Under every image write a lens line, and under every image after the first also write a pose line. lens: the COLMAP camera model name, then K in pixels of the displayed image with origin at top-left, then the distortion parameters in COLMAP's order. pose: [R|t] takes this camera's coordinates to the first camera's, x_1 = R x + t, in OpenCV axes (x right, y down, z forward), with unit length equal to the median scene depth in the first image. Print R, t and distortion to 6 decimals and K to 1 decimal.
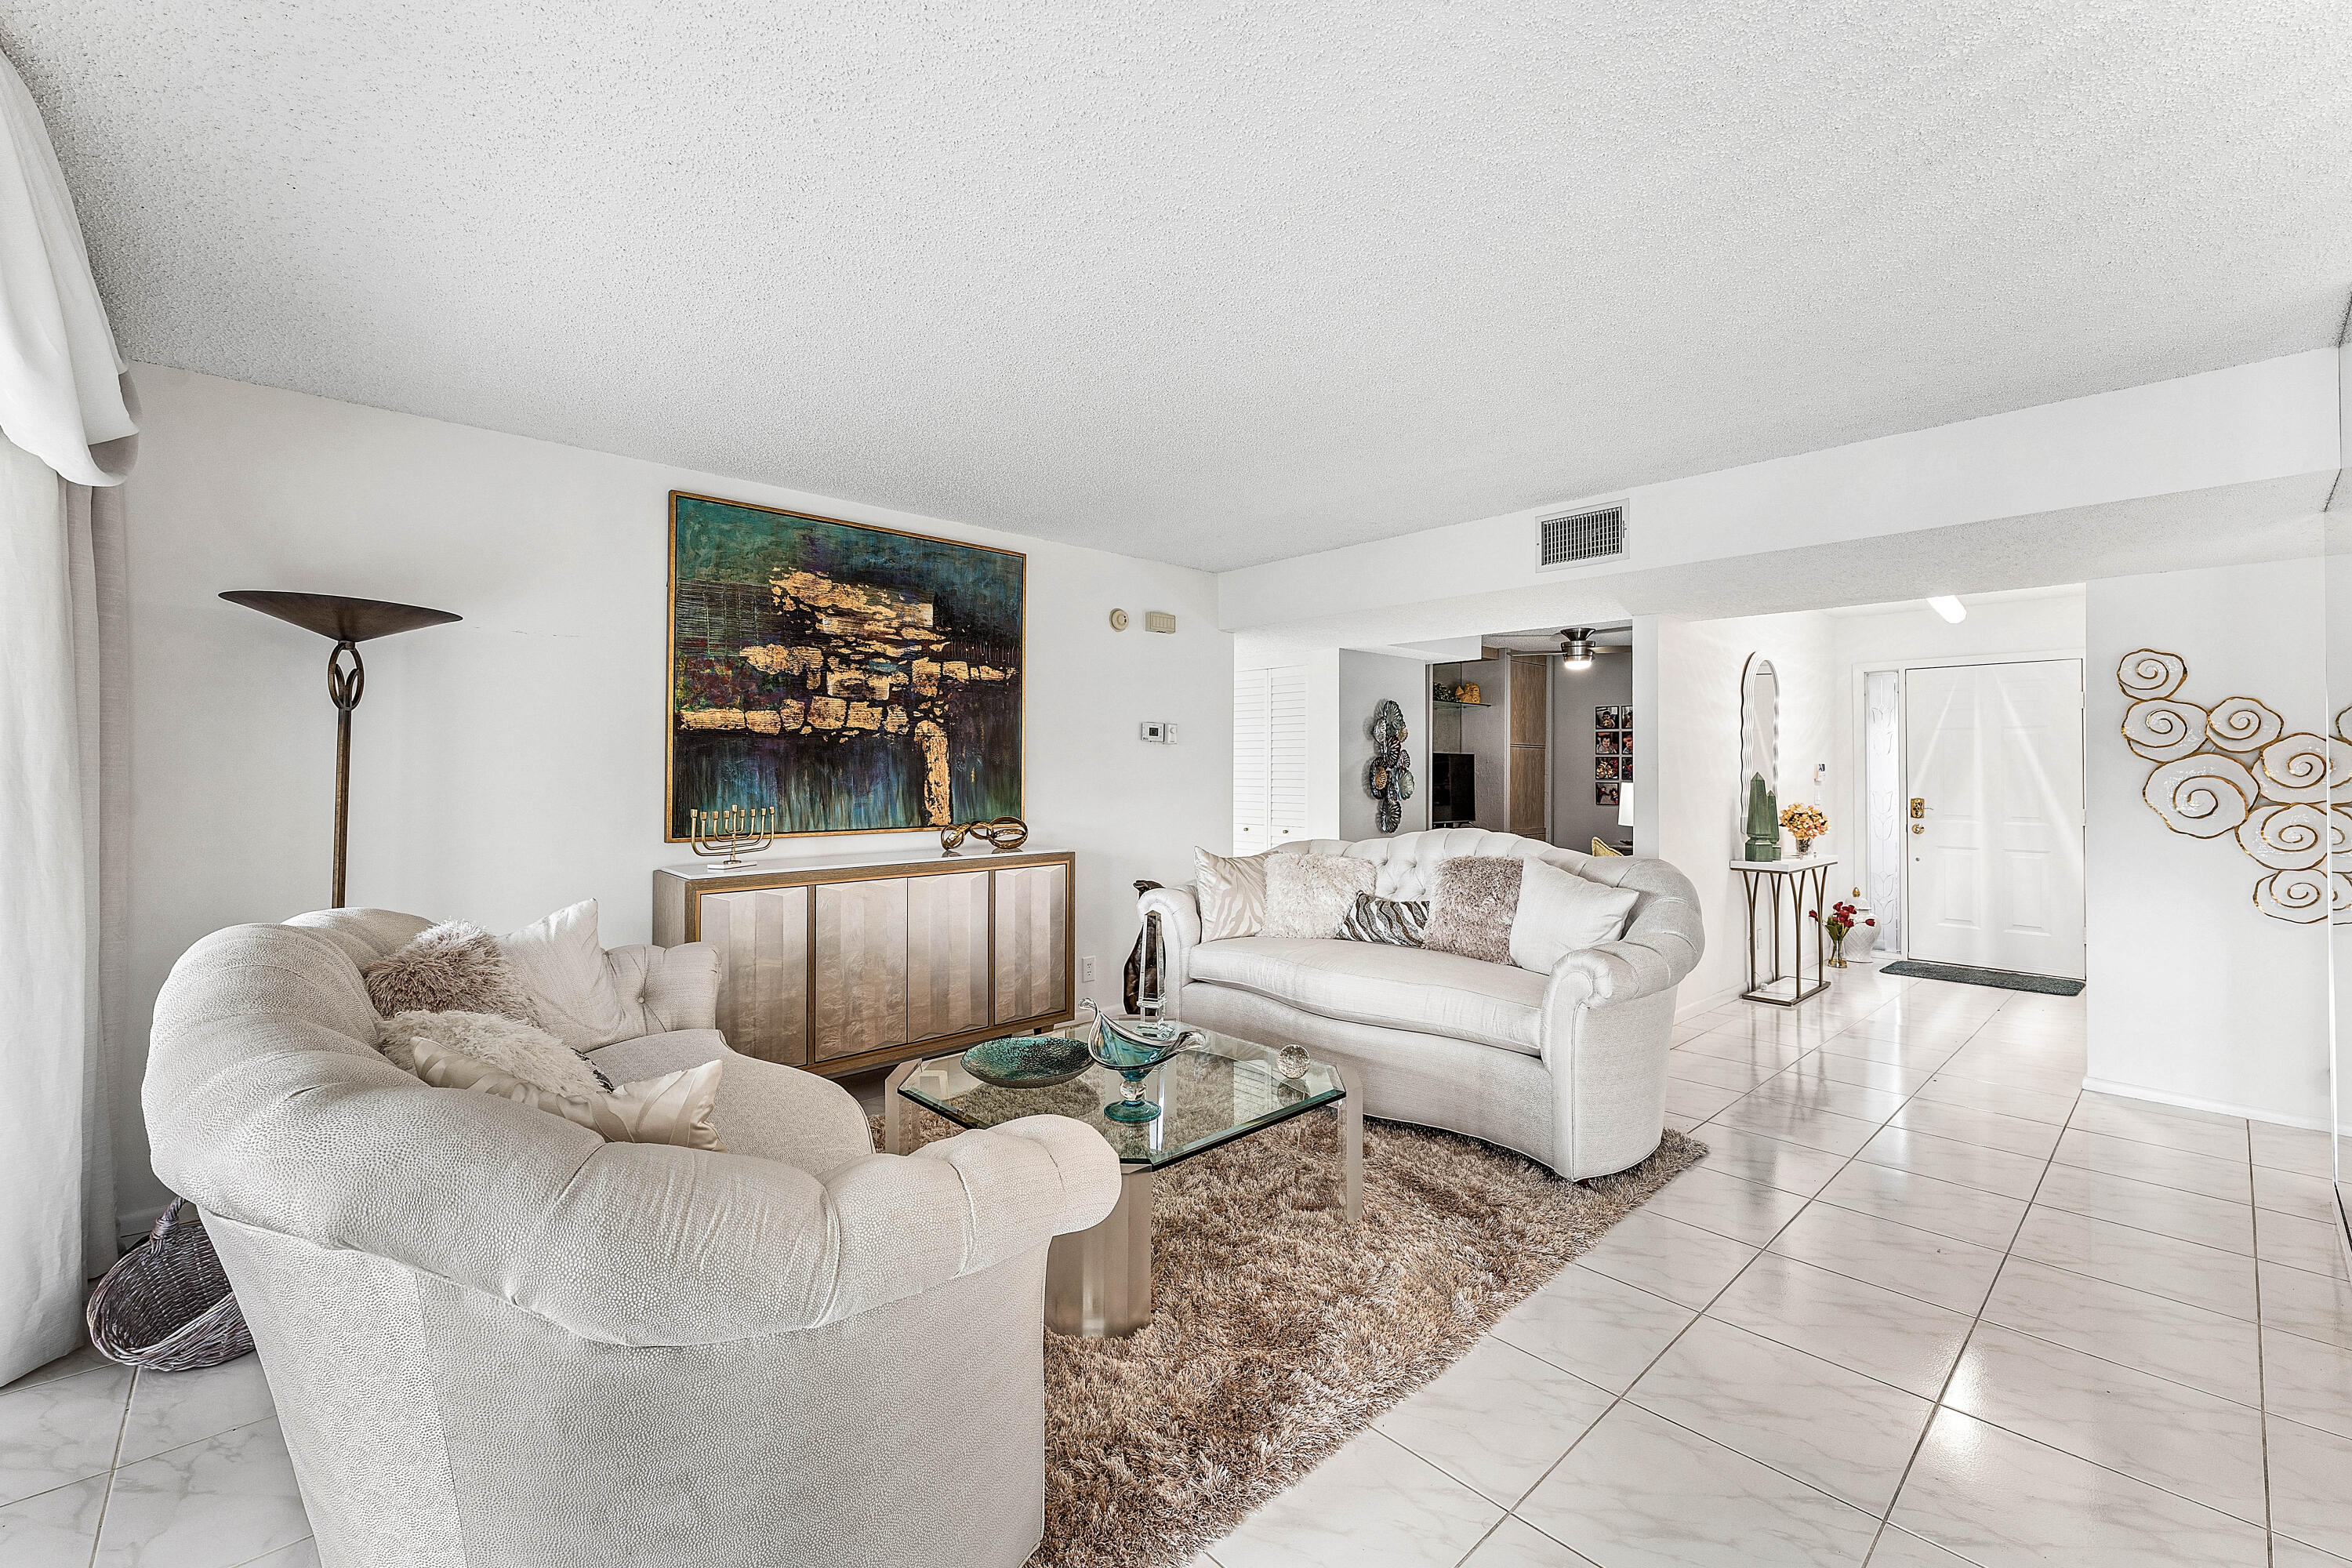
lens RADIAL K [[960.3, 0, 1196.8], [0, 960.3, 764.9], [0, 0, 1]] dist [0.000307, -0.000950]
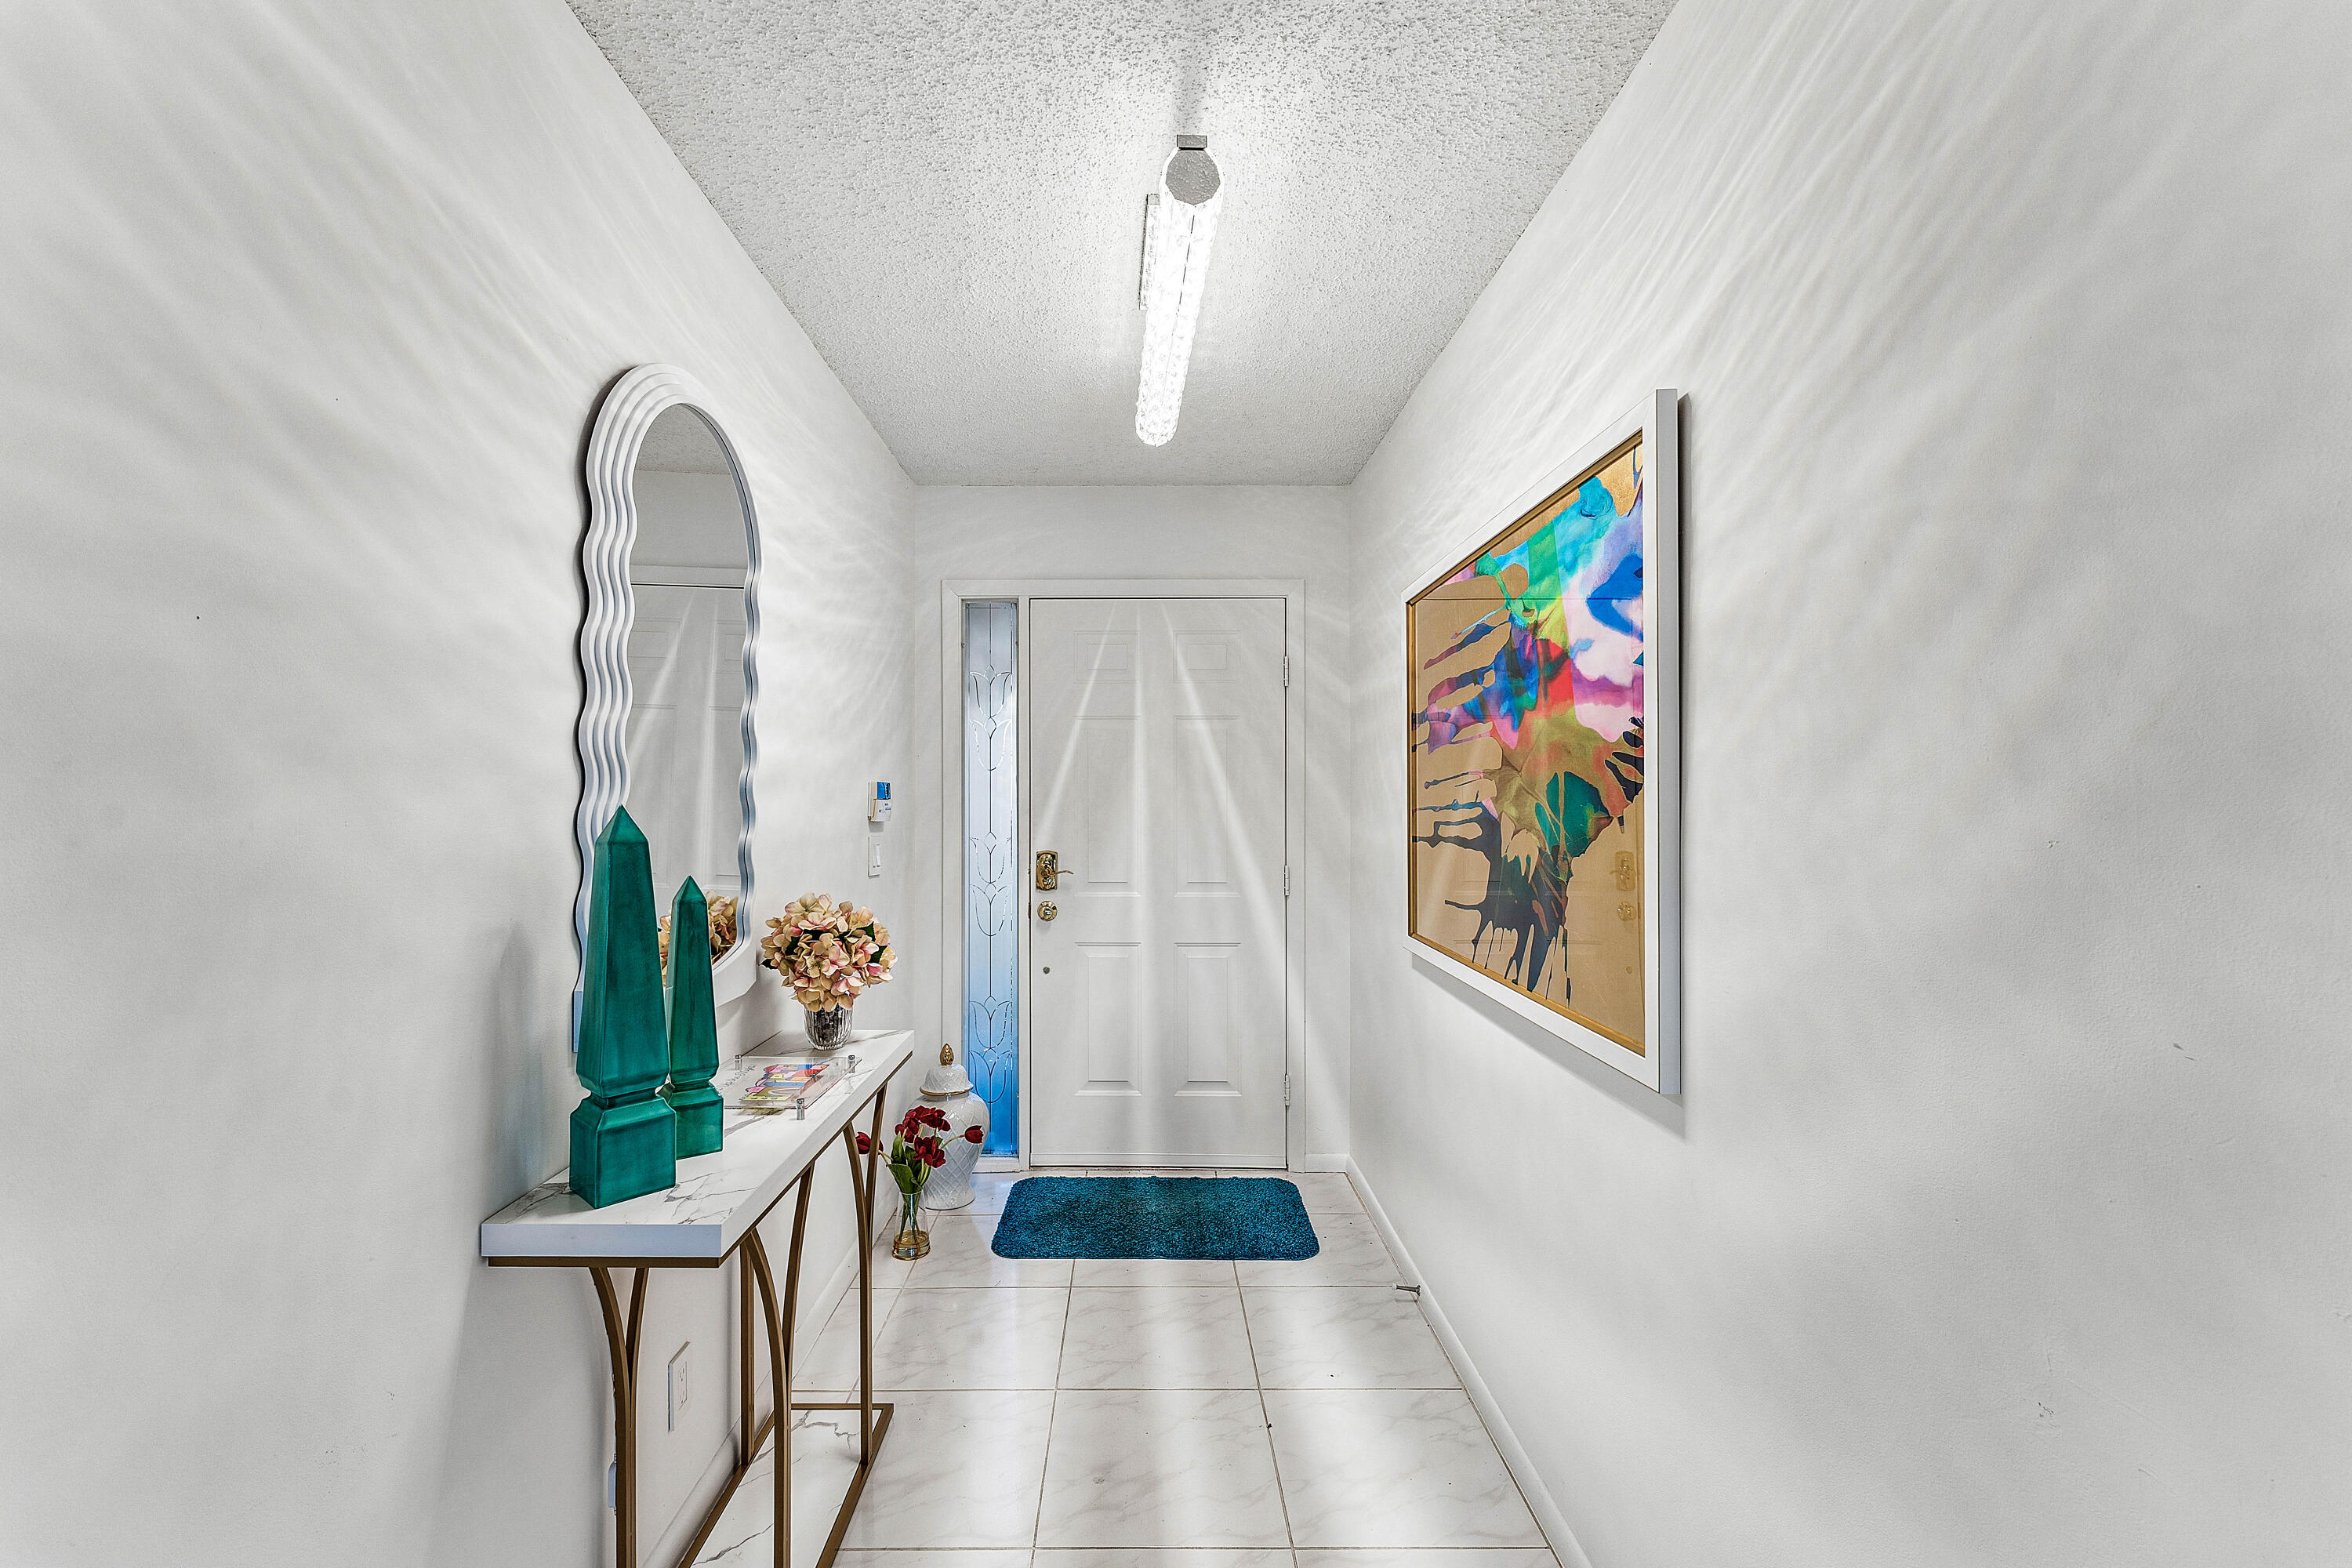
lens RADIAL K [[960.3, 0, 1148.8], [0, 960.3, 791.9], [0, 0, 1]] dist [0.000307, -0.000950]
pose [[0.673239, 0.004357, 0.739413, 0.453098], [-0.007175, 0.999974, 0.000640, 0.002750], [-0.739391, -0.005736, 0.673252, 0.682450]]
